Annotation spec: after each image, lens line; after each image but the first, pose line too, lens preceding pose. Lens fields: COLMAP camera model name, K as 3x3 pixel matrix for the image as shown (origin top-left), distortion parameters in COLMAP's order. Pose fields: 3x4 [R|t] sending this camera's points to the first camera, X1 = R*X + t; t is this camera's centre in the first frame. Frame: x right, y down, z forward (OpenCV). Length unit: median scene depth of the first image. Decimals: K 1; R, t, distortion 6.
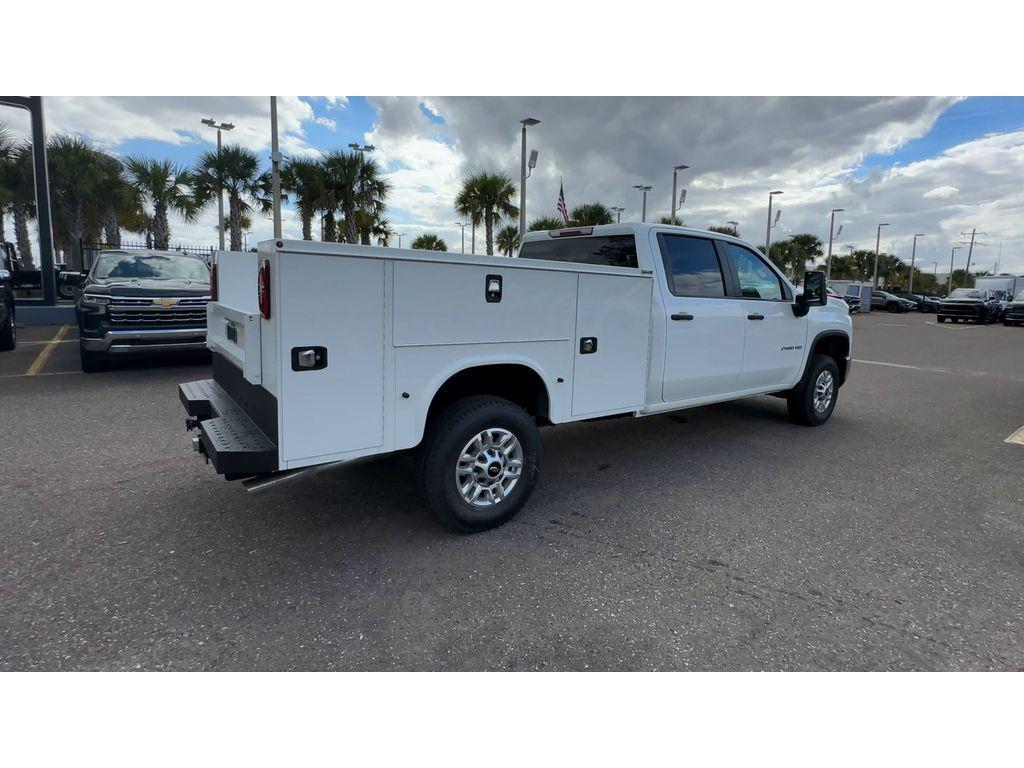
lens RADIAL K [[526.7, 0, 534.0], [0, 526.7, 358.2], [0, 0, 1]] dist [0.000062, -0.000049]
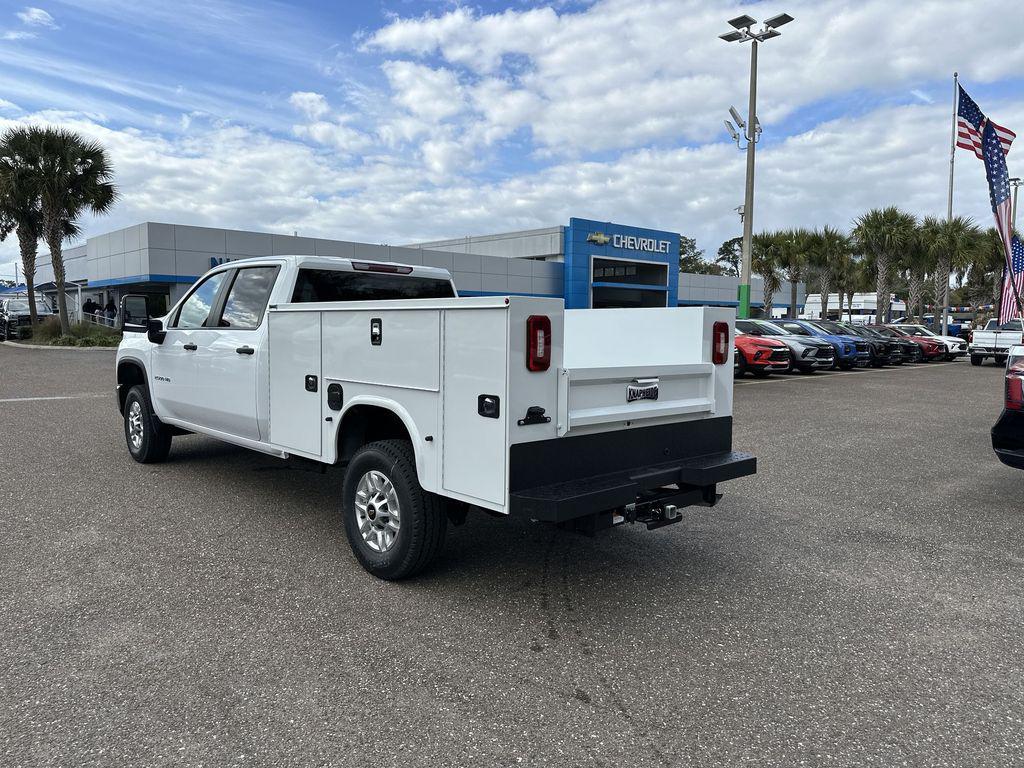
lens RADIAL K [[718.4, 0, 512.0], [0, 718.4, 384.0], [0, 0, 1]] dist [0.102979, -0.142915]
pose [[-0.087073, -0.116322, 0.989387, -1.162407], [0.114100, 0.985459, 0.125902, -0.160308], [-0.989646, 0.123851, -0.072535, 0.835623]]
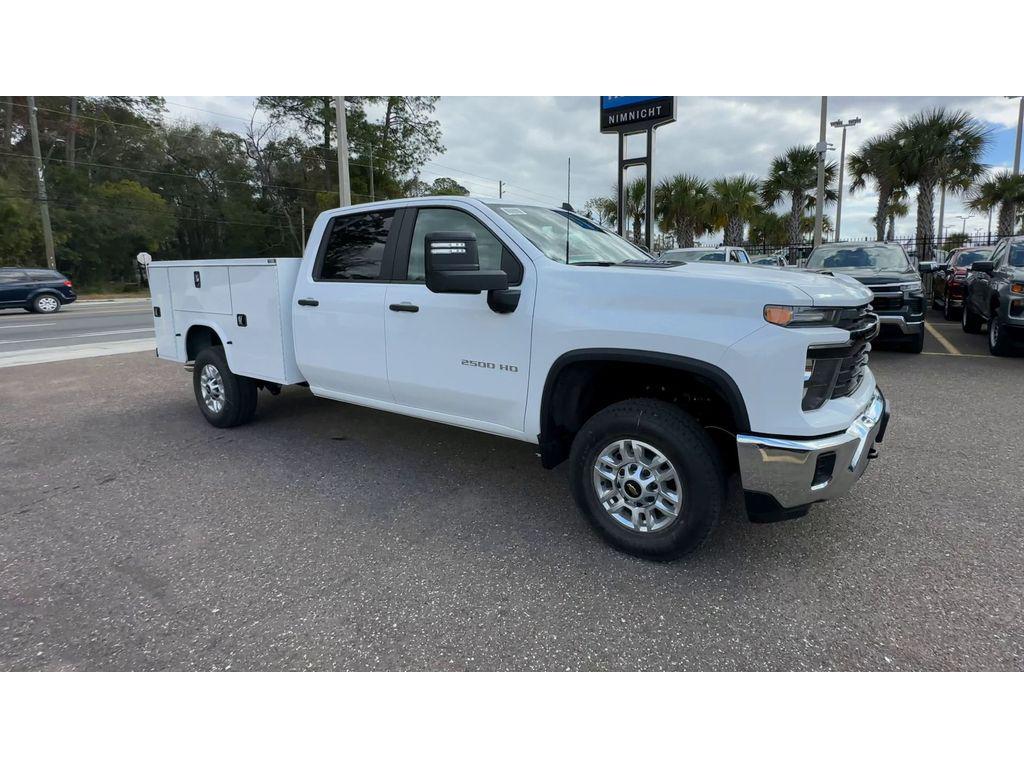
lens RADIAL K [[499.0, 0, 564.1], [0, 499.0, 336.3], [0, 0, 1]] dist [0.000117, 0.000785]
pose [[0.328819, 0.086101, -0.940460, 1.101740], [-0.101816, 0.993263, 0.055337, -0.095560], [0.938889, 0.077558, 0.335370, 0.948240]]
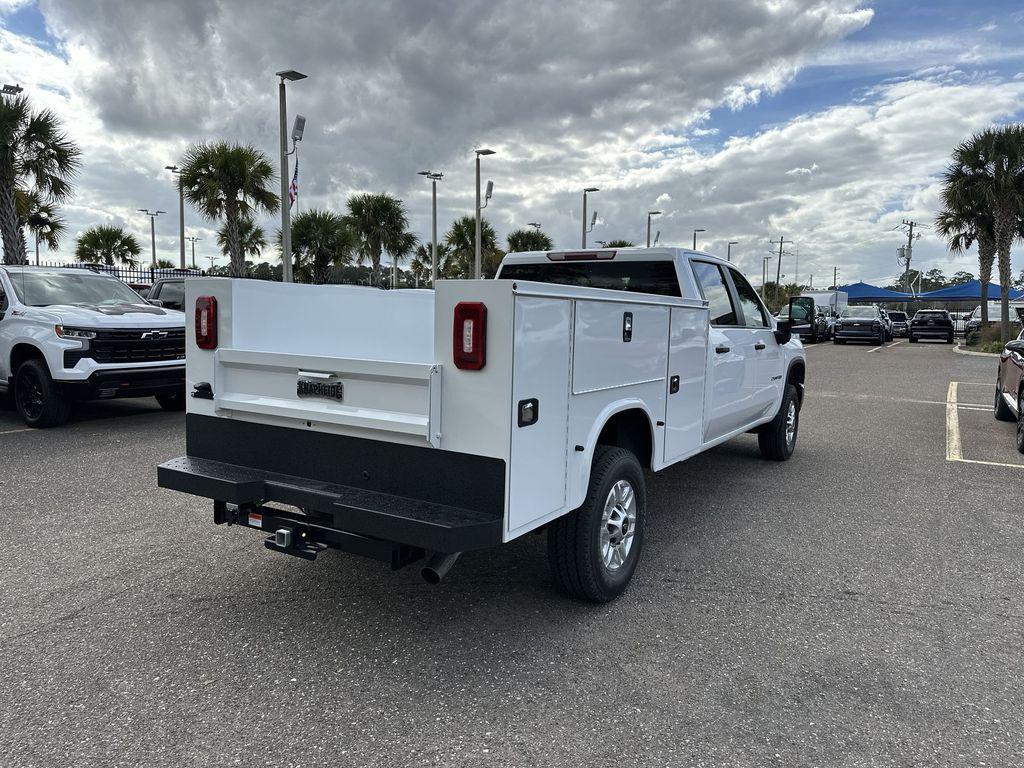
lens RADIAL K [[718.4, 0, 512.0], [0, 718.4, 384.0], [0, 0, 1]] dist [0.102979, -0.142915]
pose [[0.939983, -0.045887, 0.338123, -0.420987], [0.054301, 0.998405, -0.015464, -0.015066], [-0.336874, 0.032896, 0.940975, -0.067165]]
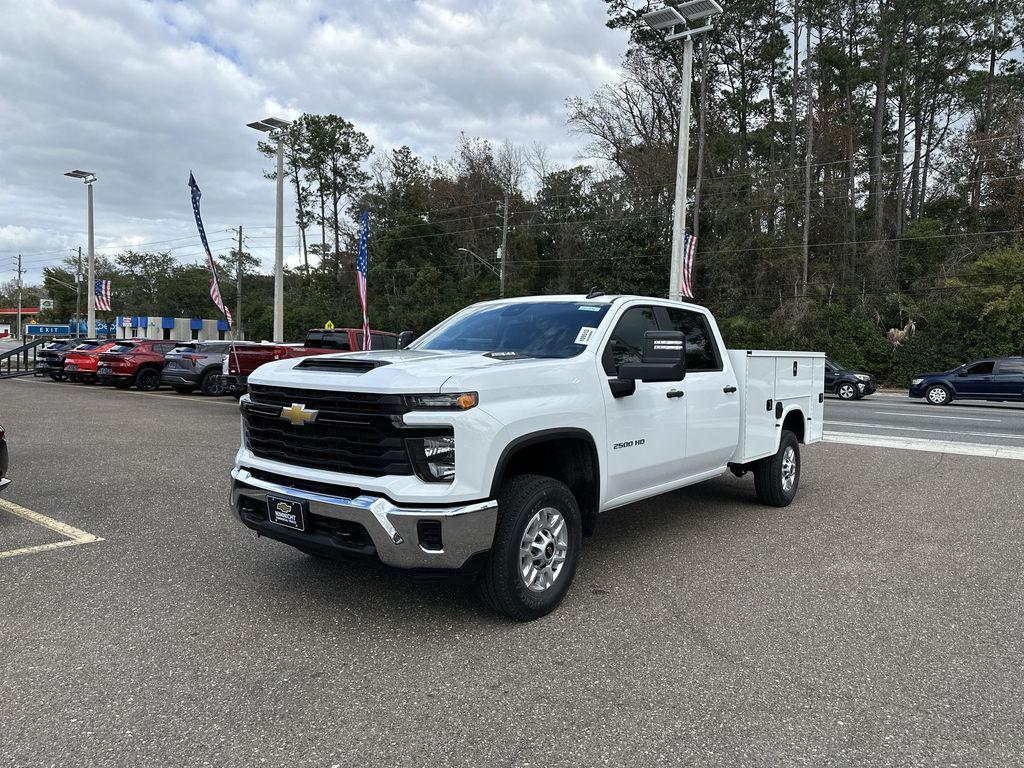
lens RADIAL K [[718.4, 0, 512.0], [0, 718.4, 384.0], [0, 0, 1]] dist [0.102979, -0.142915]
pose [[-0.970157, -0.049830, -0.237302, 0.653093], [-0.090384, 0.982441, 0.163216, -0.299204], [0.225003, 0.179794, -0.957626, 2.282831]]
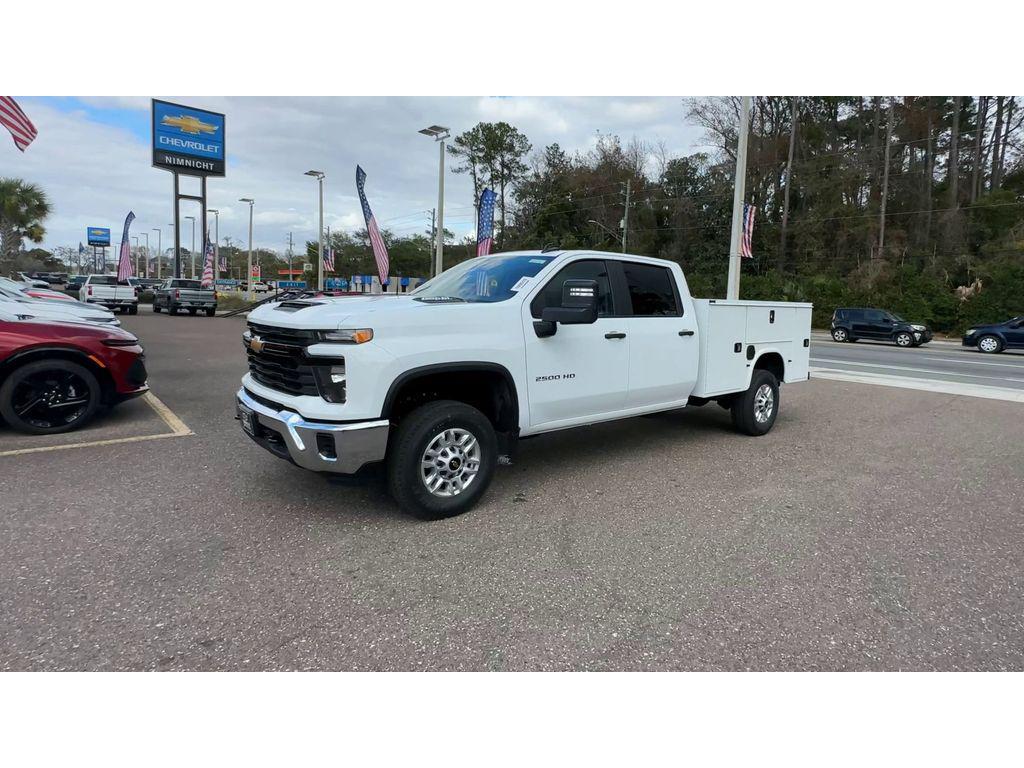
lens RADIAL K [[559.8, 0, 542.9], [0, 559.8, 345.7], [0, 0, 1]] dist [-0.000789, 0.001668]
pose [[-0.996085, -0.065043, -0.059863, 0.334542], [-0.076224, 0.974934, 0.209031, -0.306678], [0.044766, 0.212776, -0.976075, 2.250421]]
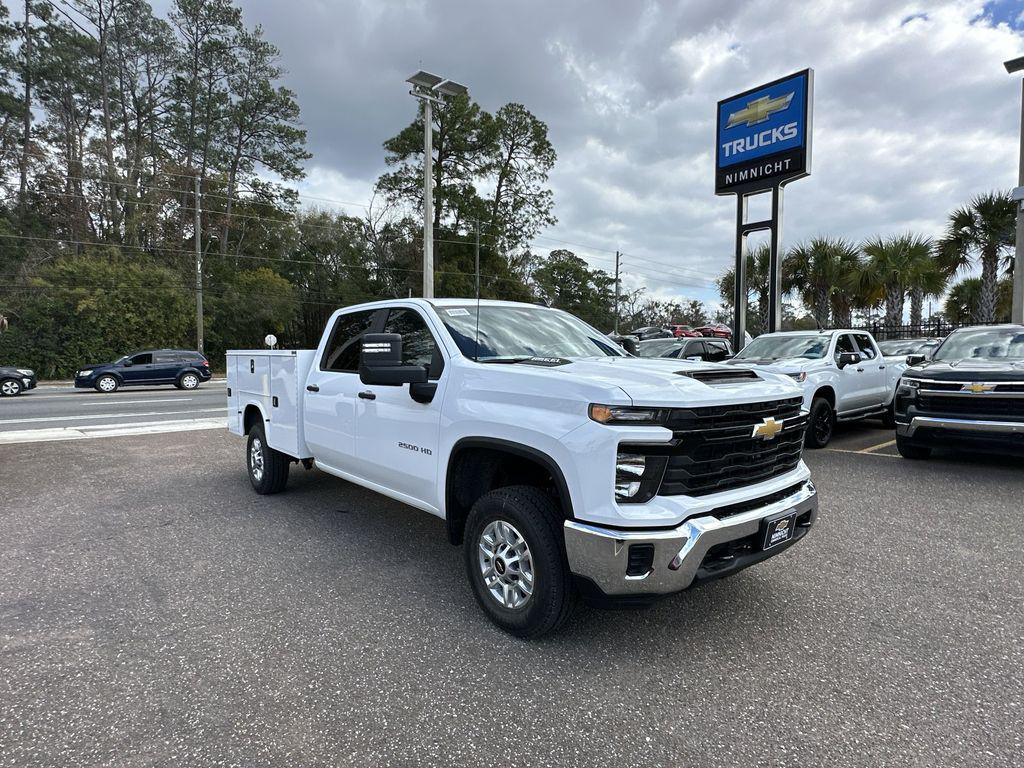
lens RADIAL K [[587.9, 0, 514.2], [0, 587.9, 383.8], [0, 0, 1]] dist [-0.000282, -0.000266]
pose [[0.020844, 0.016731, -0.999643, 1.316114], [-0.126871, 0.991821, 0.013955, -0.134119], [0.991700, 0.126535, 0.022796, 1.169199]]
